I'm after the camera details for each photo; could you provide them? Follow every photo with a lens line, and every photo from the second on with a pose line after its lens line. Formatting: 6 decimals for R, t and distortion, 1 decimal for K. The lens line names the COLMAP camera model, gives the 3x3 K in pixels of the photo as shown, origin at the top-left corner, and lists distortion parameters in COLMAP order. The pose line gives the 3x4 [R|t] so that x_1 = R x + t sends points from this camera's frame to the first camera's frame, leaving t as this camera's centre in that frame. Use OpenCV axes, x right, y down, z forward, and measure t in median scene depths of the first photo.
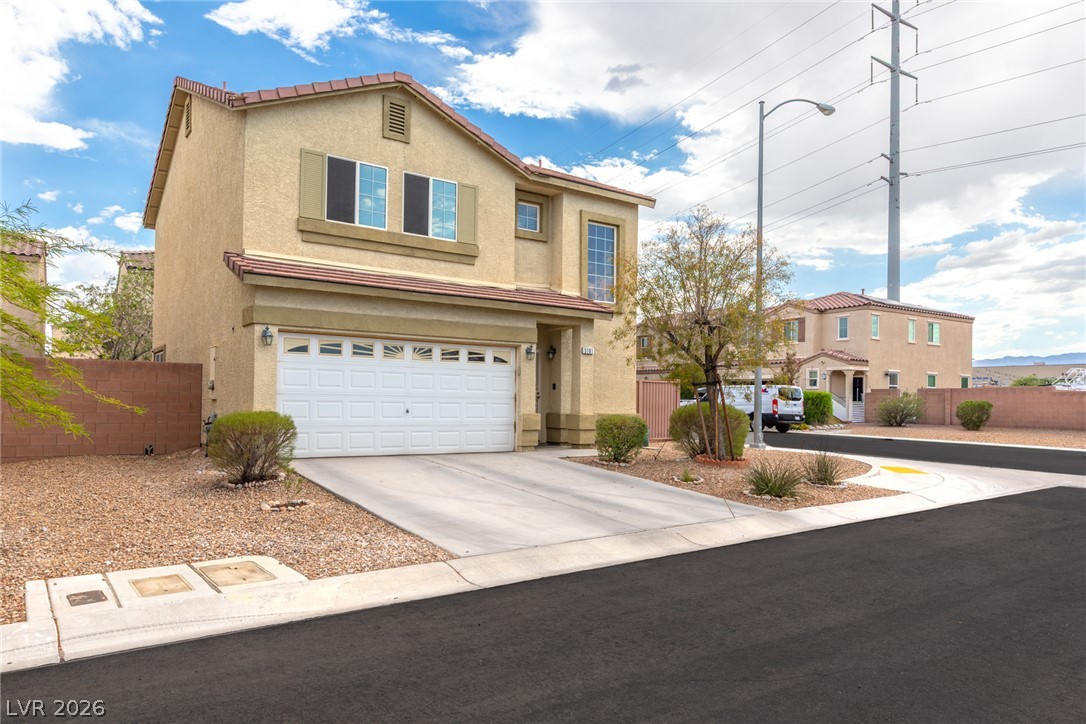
lens RADIAL K [[785.3, 0, 542.6], [0, 785.3, 404.5], [0, 0, 1]] dist [0.002097, -0.000258]
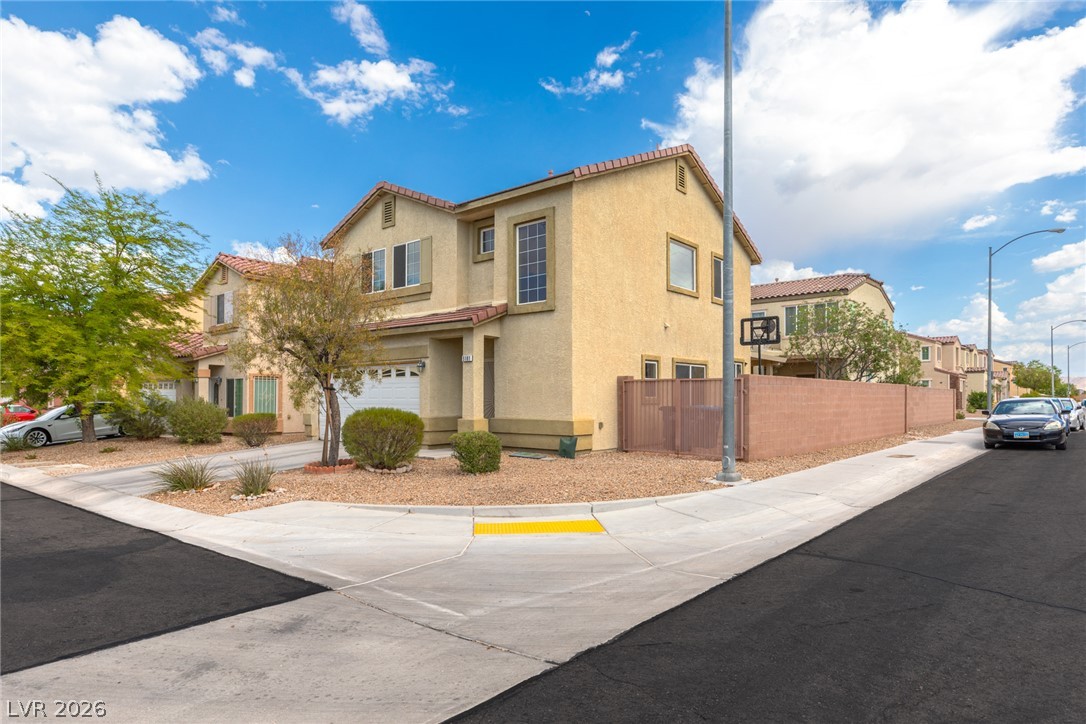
lens RADIAL K [[609.7, 0, 519.5], [0, 609.7, 392.9], [0, 0, 1]] dist [-0.003625, -0.000376]
pose [[0.207826, -0.017633, -0.978007, 0.947187], [0.003740, 0.999845, -0.017232, -0.009608], [0.978159, -0.000076, 0.207859, 0.986634]]
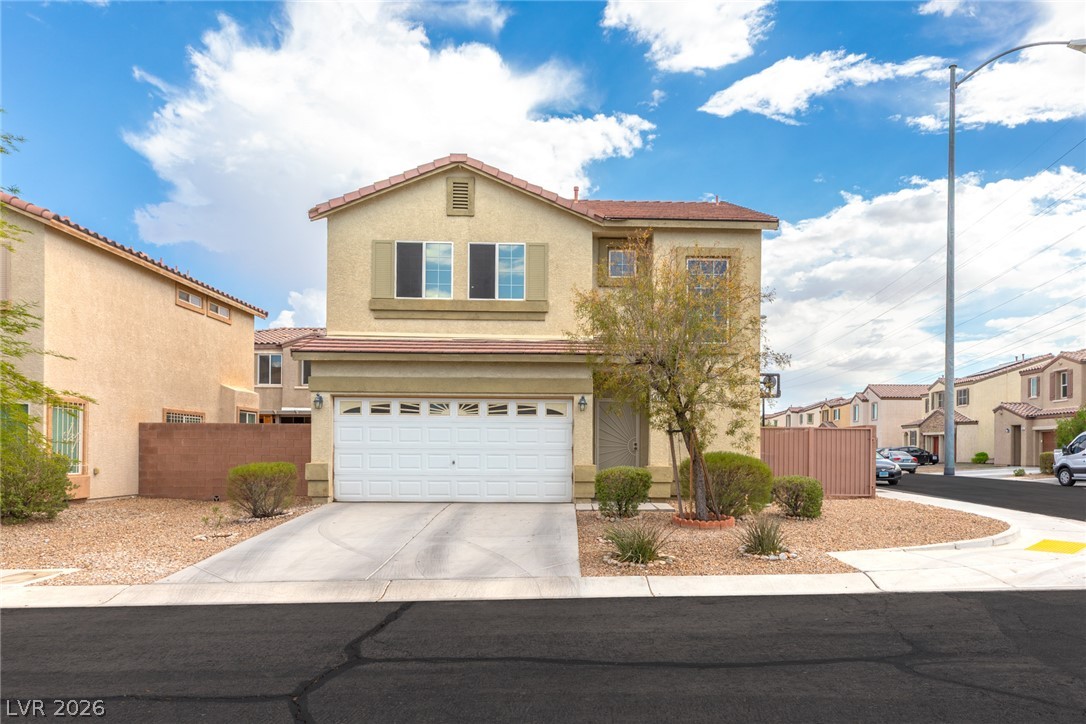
lens RADIAL K [[748.7, 0, 545.9], [0, 748.7, 453.7], [0, 0, 1]] dist [0.040900, -0.054399]
pose [[0.808915, -0.006843, -0.587886, 0.517469], [0.004525, 0.999975, -0.005412, 0.002220], [0.587909, 0.001718, 0.808925, 0.217931]]
